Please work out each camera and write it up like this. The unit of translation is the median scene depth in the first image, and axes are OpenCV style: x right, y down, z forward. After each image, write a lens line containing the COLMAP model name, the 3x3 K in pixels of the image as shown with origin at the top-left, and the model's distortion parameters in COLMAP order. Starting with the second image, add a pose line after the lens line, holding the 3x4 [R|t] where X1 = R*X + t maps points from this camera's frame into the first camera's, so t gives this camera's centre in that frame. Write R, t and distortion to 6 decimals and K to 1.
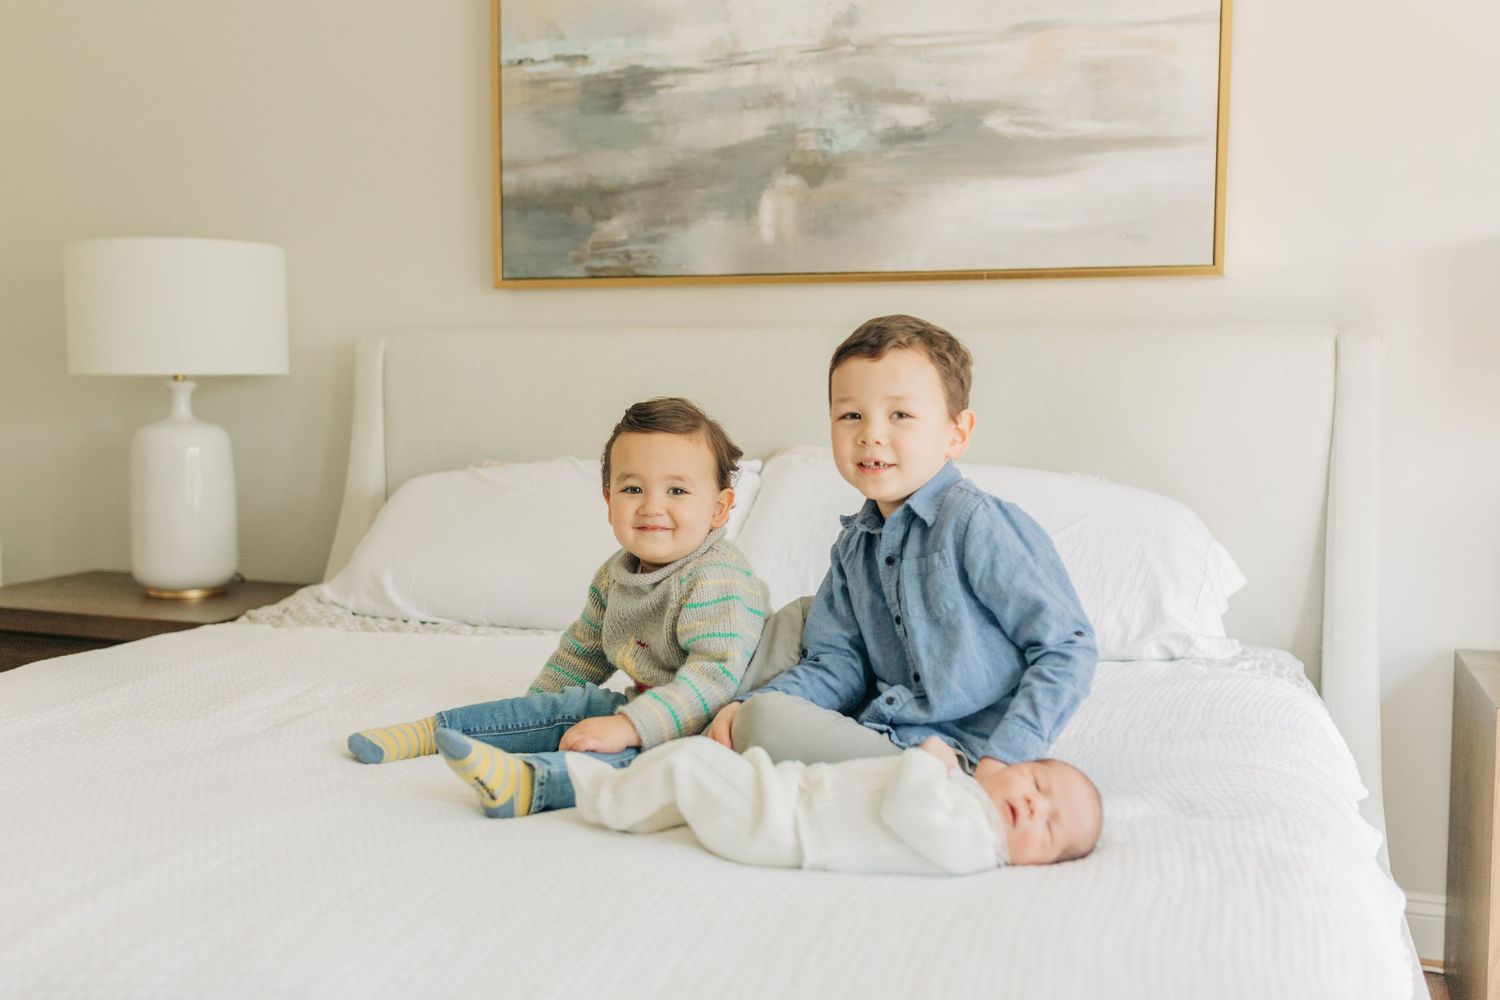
lens RADIAL K [[1510.7, 0, 735.3], [0, 1510.7, 500.3], [0, 0, 1]] dist [-0.002460, 0.000000]
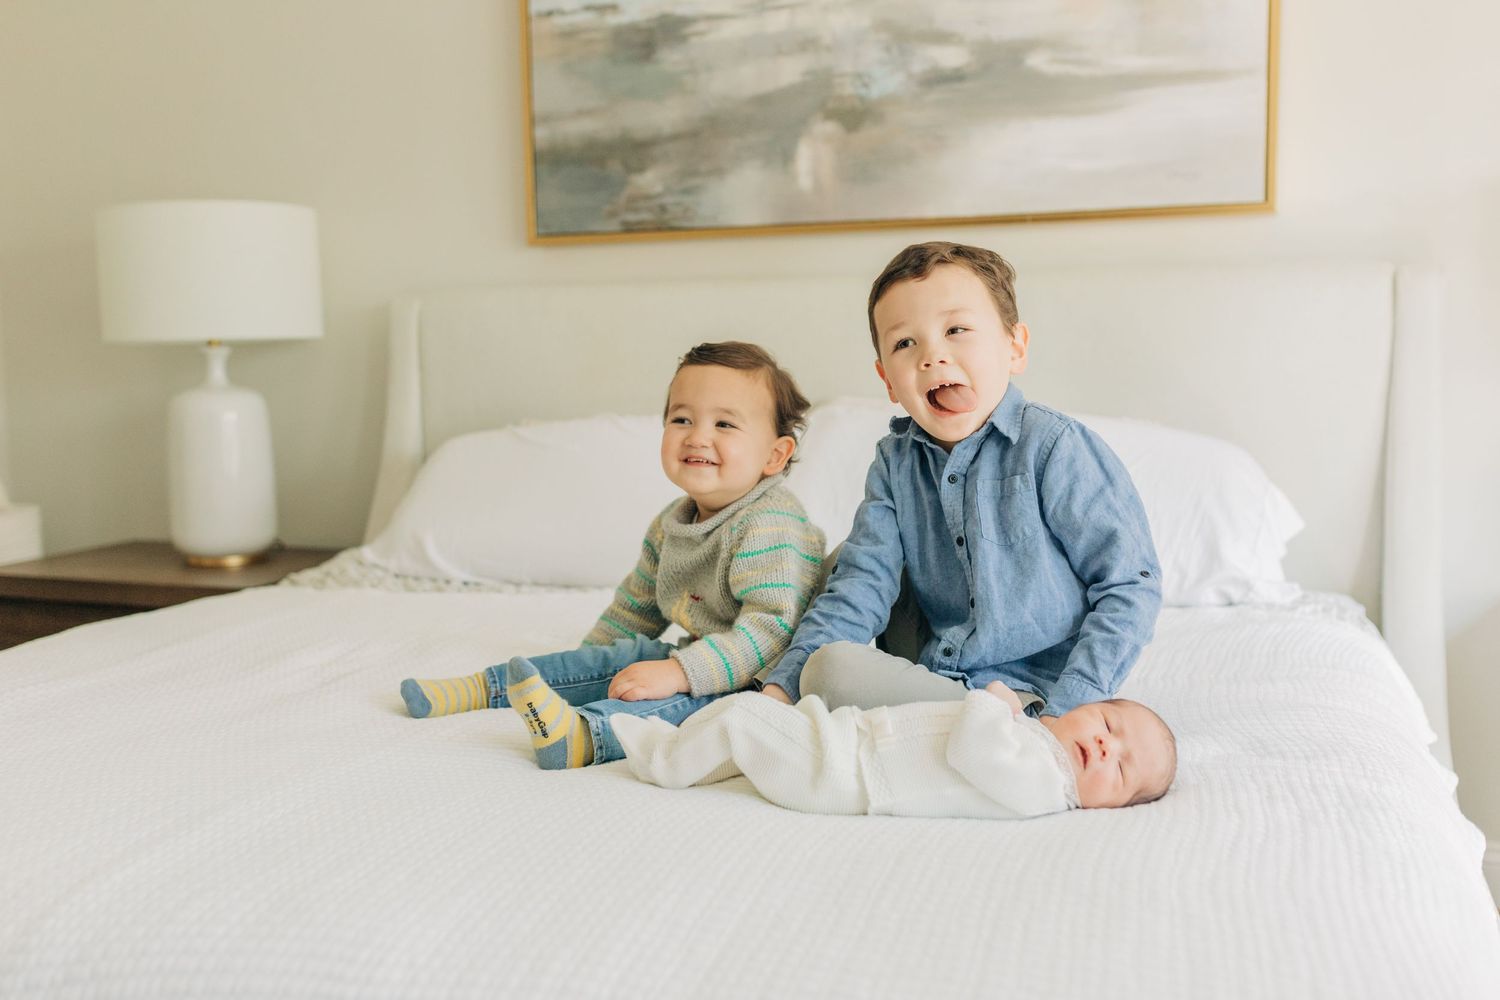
lens RADIAL K [[1510.7, 0, 733.5], [0, 1510.7, 507.3], [0, 0, 1]] dist [-0.002460, 0.000000]
pose [[0.999585, -0.019066, -0.021590, -0.008134], [0.019603, 0.999496, 0.024972, 0.009262], [0.021103, -0.025385, 0.999455, 0.013950]]
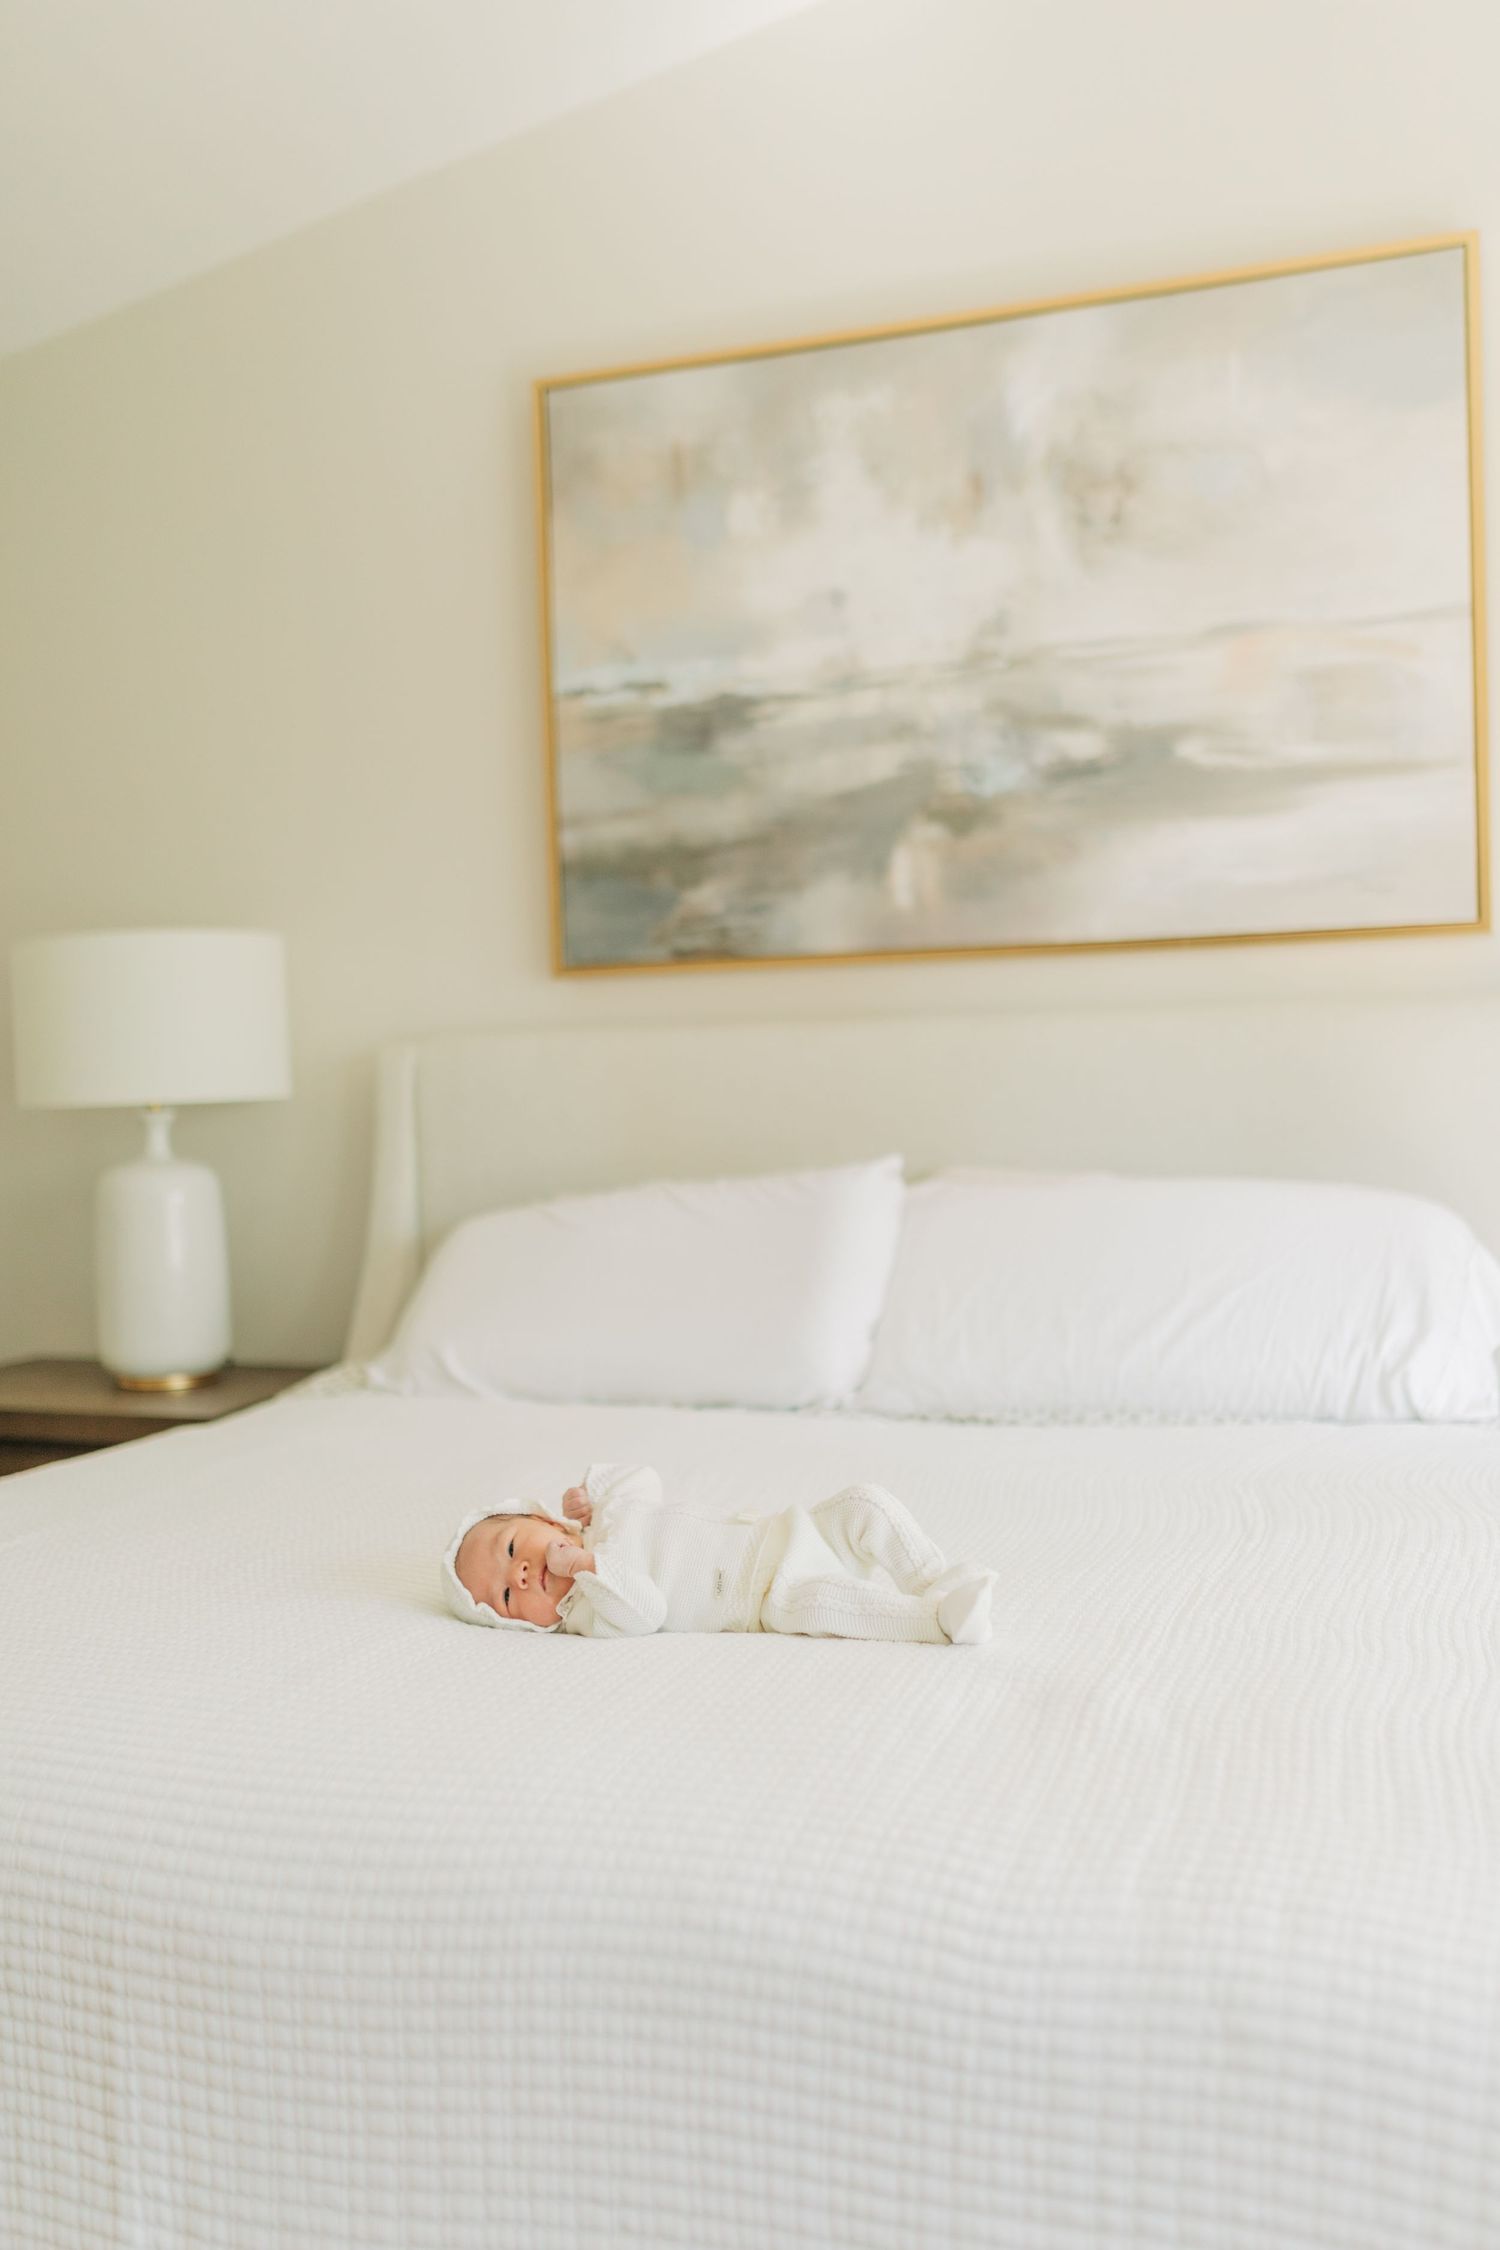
lens RADIAL K [[2118.1, 0, 748.8], [0, 2118.1, 1144.8], [0, 0, 1]] dist [-0.027832, 0.000000]
pose [[0.999098, -0.031657, -0.028314, -0.032188], [0.030218, 0.998297, -0.049895, 0.003522], [0.029846, 0.048994, 0.998353, -0.094356]]
